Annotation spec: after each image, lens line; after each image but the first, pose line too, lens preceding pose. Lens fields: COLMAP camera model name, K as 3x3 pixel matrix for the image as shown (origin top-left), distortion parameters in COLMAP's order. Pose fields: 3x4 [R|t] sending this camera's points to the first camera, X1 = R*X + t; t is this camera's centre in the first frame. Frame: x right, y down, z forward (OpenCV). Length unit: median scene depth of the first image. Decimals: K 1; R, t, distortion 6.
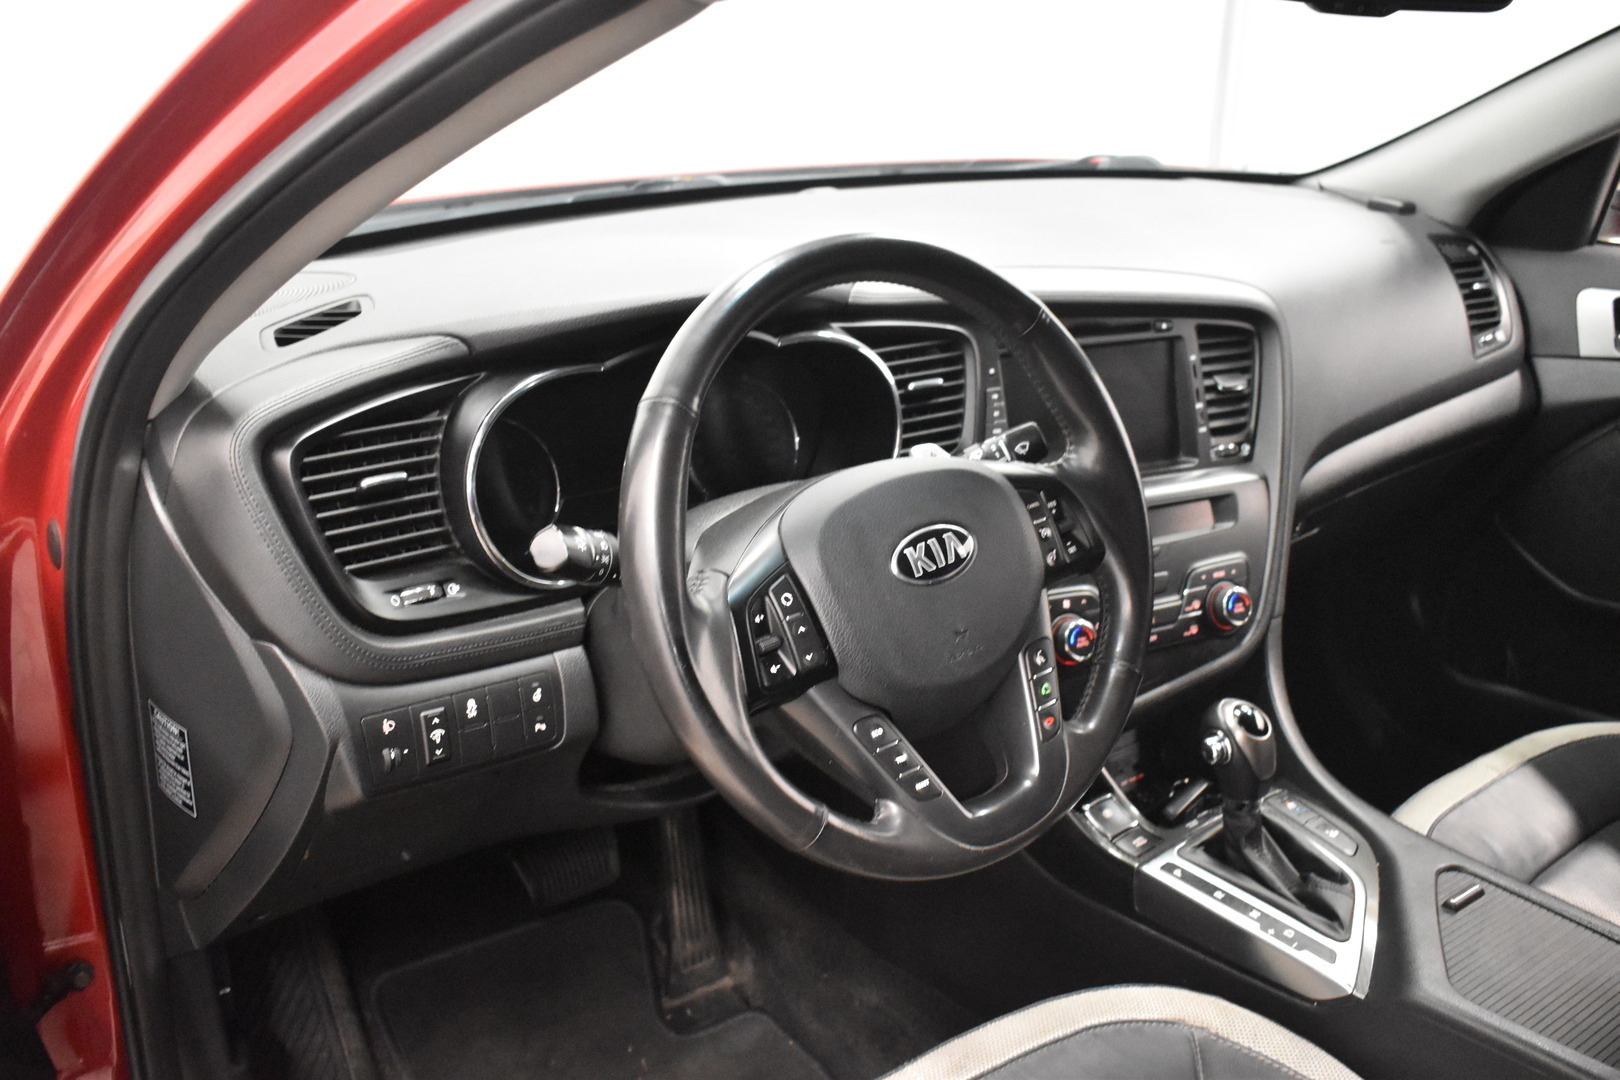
lens RADIAL K [[1609.4, 0, 810.0], [0, 1609.4, 540.0], [0, 0, 1]] dist [-0.069648, 0.012210]
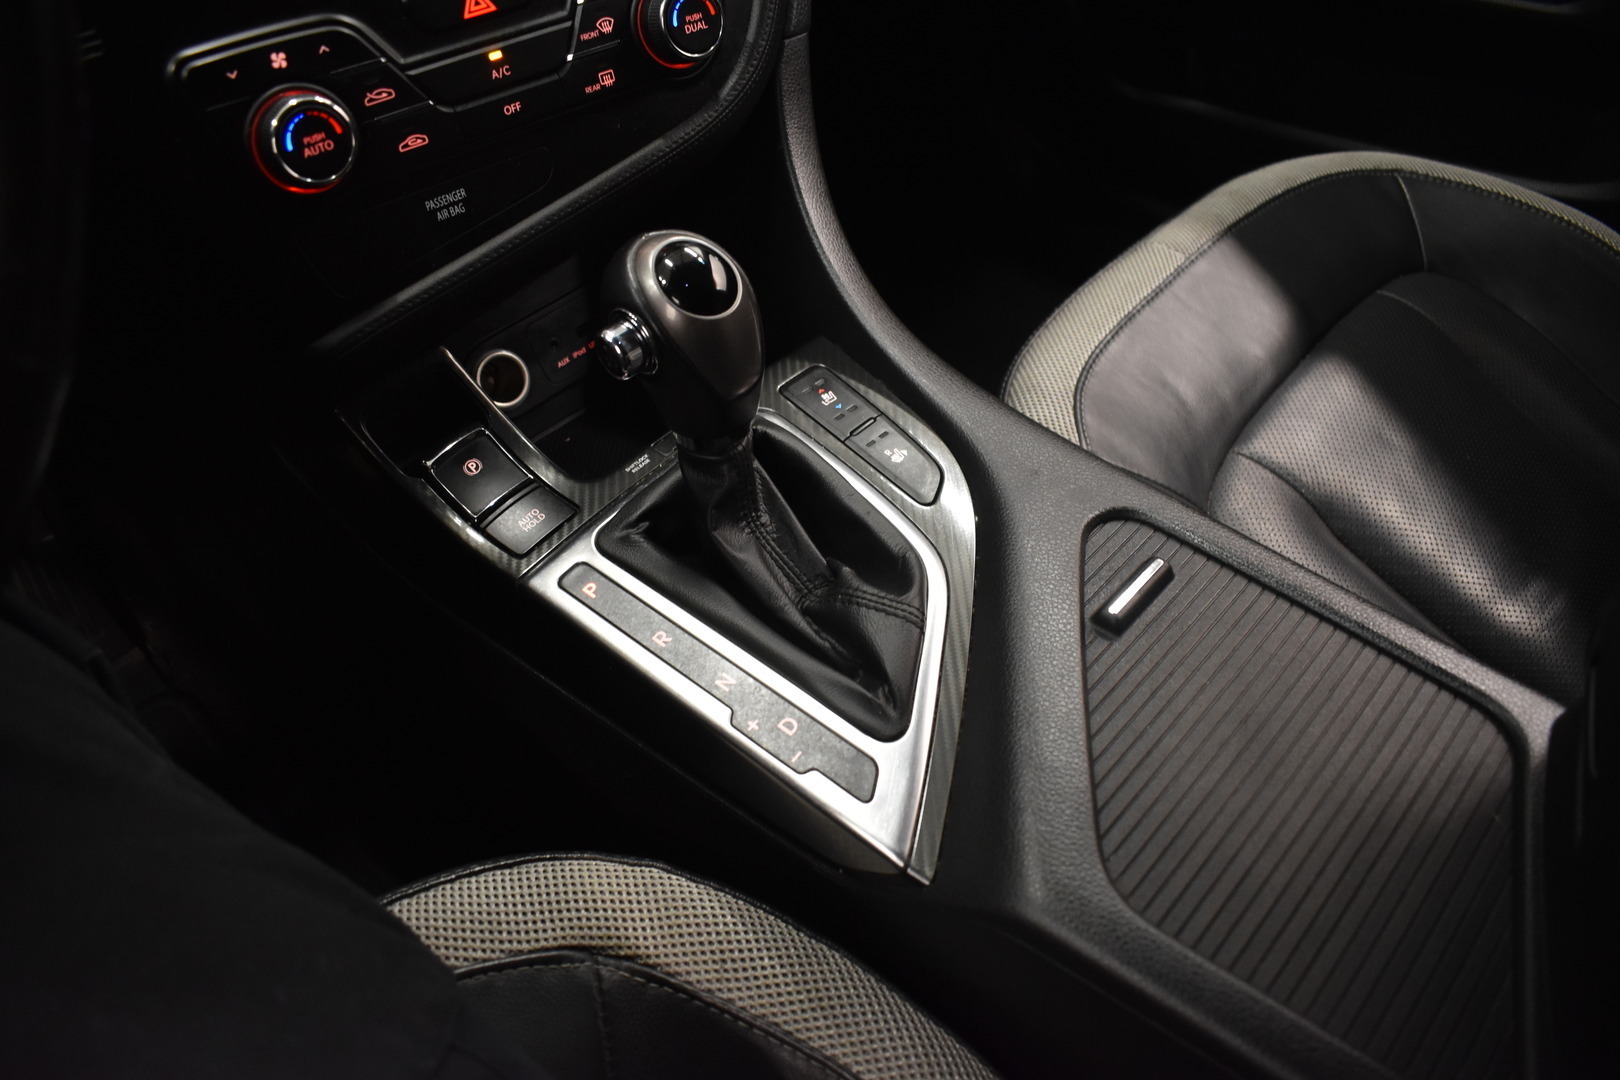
lens RADIAL K [[1274.1, 0, 810.0], [0, 1274.1, 540.0], [0, 0, 1]] dist [-0.097296, -0.002489]
pose [[0.983641, -0.141559, 0.111407, 0.239091], [0.082604, 0.904040, 0.419389, 0.027729], [-0.160085, -0.403326, 0.900945, 0.588365]]
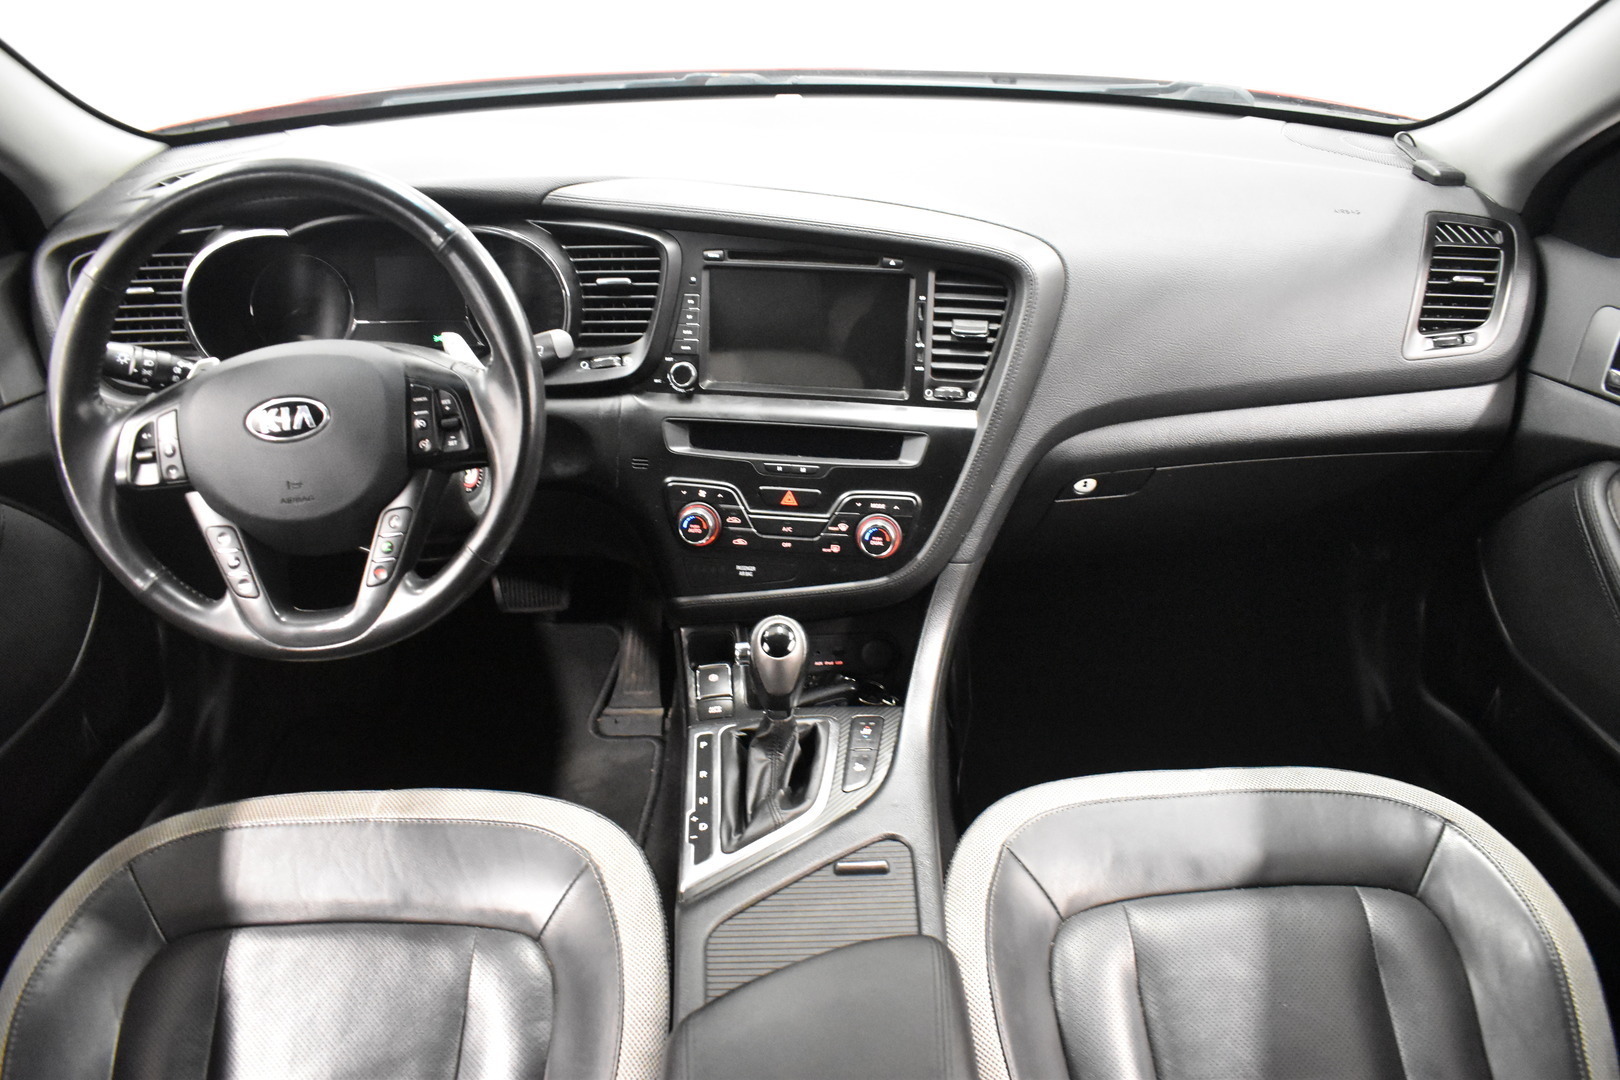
lens RADIAL K [[1274.1, 0, 810.0], [0, 1274.1, 540.0], [0, 0, 1]] dist [-0.097296, -0.002489]
pose [[0.802274, 0.278525, -0.527996, 0.680658], [-0.182446, 0.956563, 0.227379, -0.142379], [0.568392, -0.086090, 0.818242, 0.289825]]
